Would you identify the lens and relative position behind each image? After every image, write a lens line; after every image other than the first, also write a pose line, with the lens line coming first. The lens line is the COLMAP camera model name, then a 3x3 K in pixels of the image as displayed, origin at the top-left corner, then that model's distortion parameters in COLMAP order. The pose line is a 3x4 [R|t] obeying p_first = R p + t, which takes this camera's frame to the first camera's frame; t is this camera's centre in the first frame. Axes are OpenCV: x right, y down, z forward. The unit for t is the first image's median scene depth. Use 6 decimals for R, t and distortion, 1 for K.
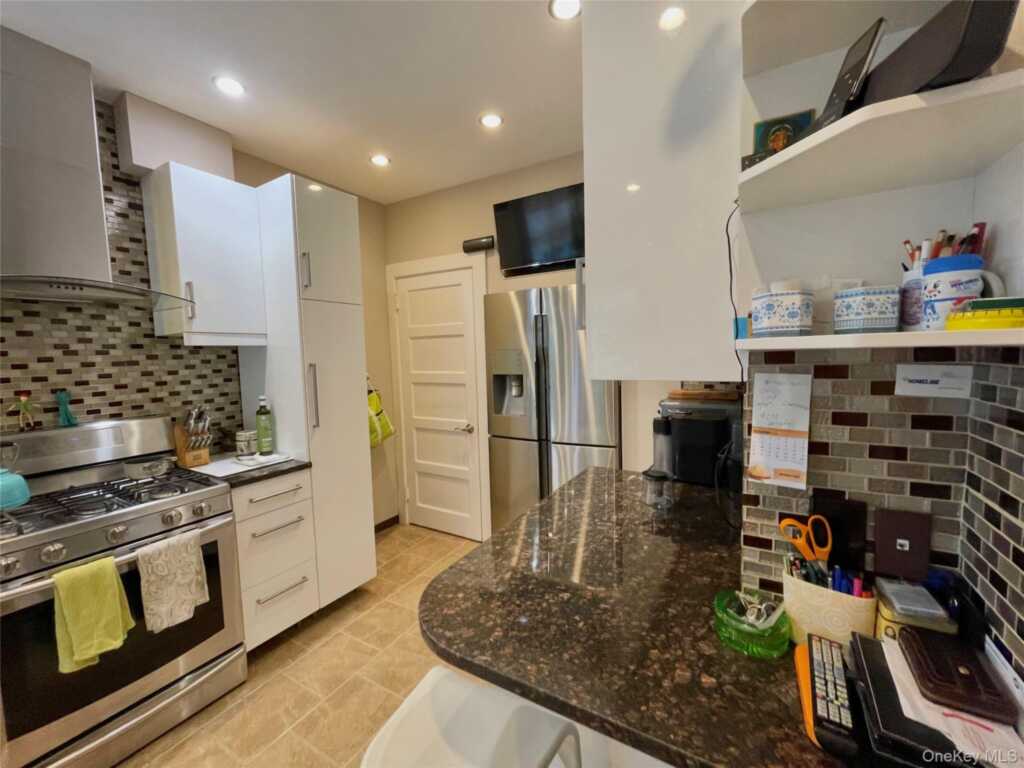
lens RADIAL K [[414.0, 0, 512.0], [0, 414.0, 384.0], [0, 0, 1]] dist [-0.000107, -0.000034]
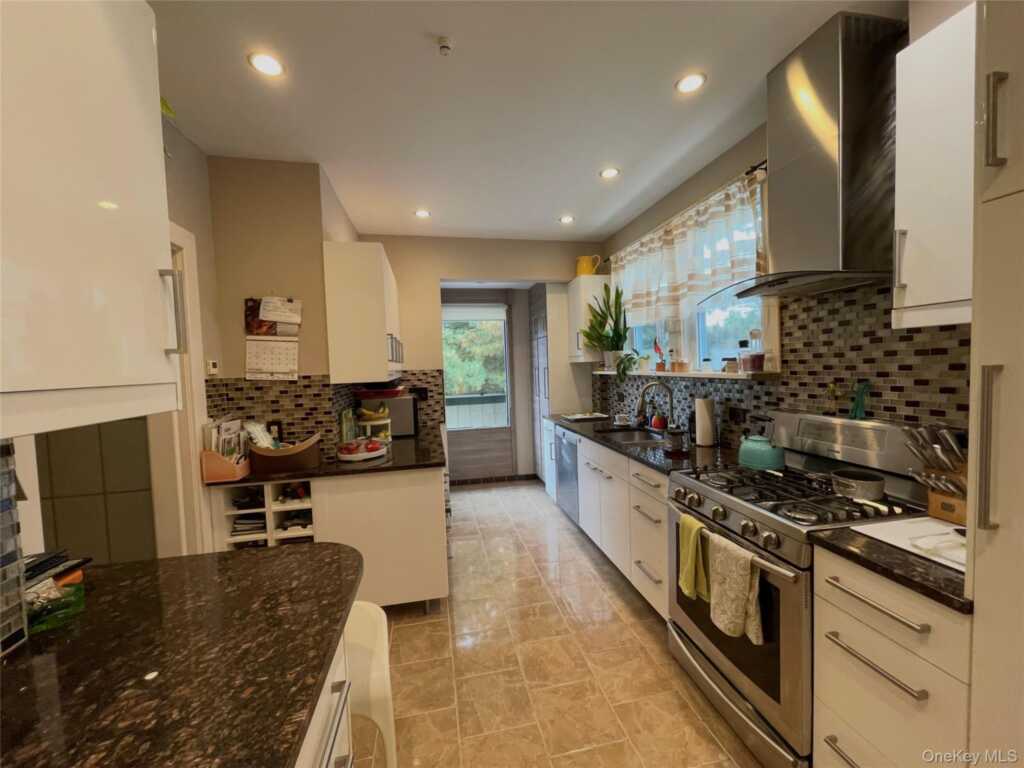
lens RADIAL K [[405.1, 0, 512.0], [0, 405.1, 384.0], [0, 0, 1]] dist [-0.000352, -0.000021]
pose [[-0.743520, 0.085409, -0.663237, 0.115515], [0.004778, 0.992463, 0.122449, -0.089807], [0.668697, 0.087875, -0.738324, 1.097369]]
